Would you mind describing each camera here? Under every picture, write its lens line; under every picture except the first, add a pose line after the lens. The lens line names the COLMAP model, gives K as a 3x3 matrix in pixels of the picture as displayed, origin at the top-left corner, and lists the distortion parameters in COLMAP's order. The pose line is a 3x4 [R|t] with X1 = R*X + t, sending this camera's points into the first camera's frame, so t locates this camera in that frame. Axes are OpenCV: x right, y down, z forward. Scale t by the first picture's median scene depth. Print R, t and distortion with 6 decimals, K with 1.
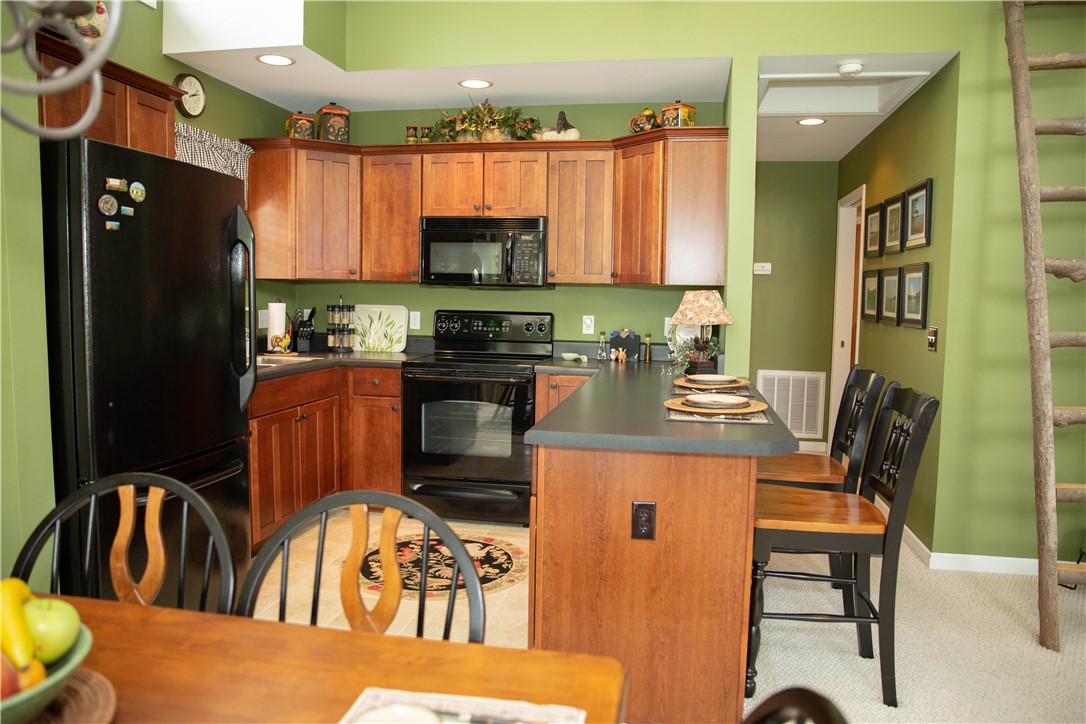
lens RADIAL K [[743.7, 0, 543.0], [0, 743.7, 362.0], [0, 0, 1]] dist [-0.114691, 0.093941]
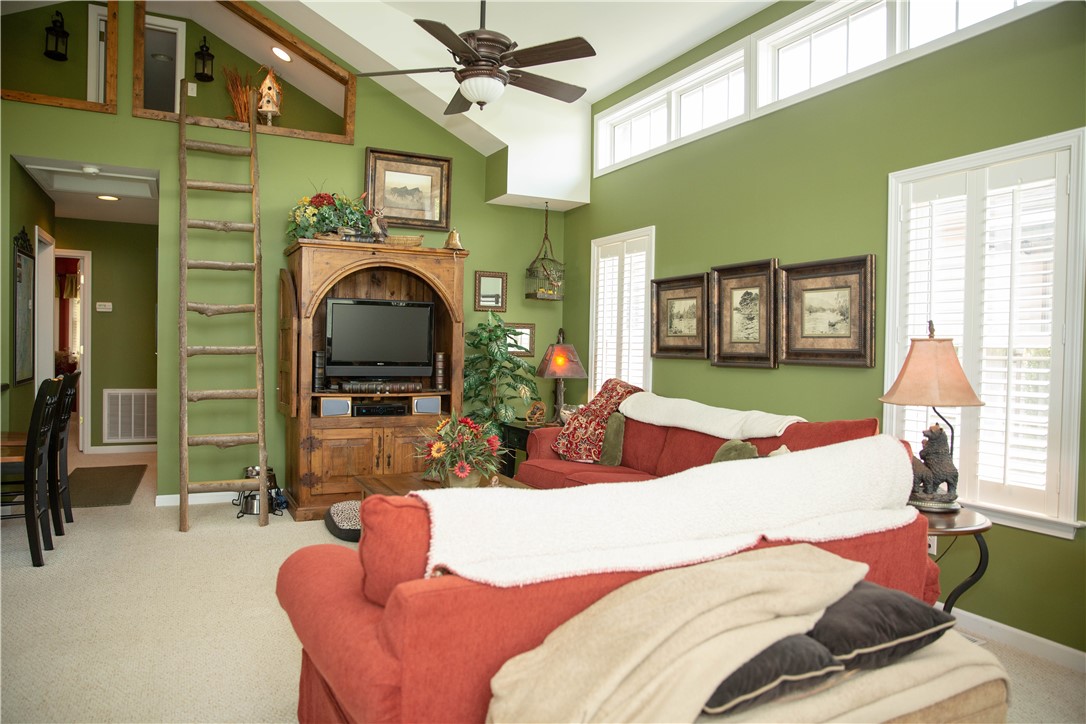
lens RADIAL K [[743.7, 0, 543.0], [0, 743.7, 362.0], [0, 0, 1]] dist [-0.114691, 0.093941]
pose [[0.803390, -0.025660, 0.594900, 0.296456], [0.055057, 0.997992, -0.031305, 0.076396], [-0.592902, 0.057903, 0.803190, -0.708220]]
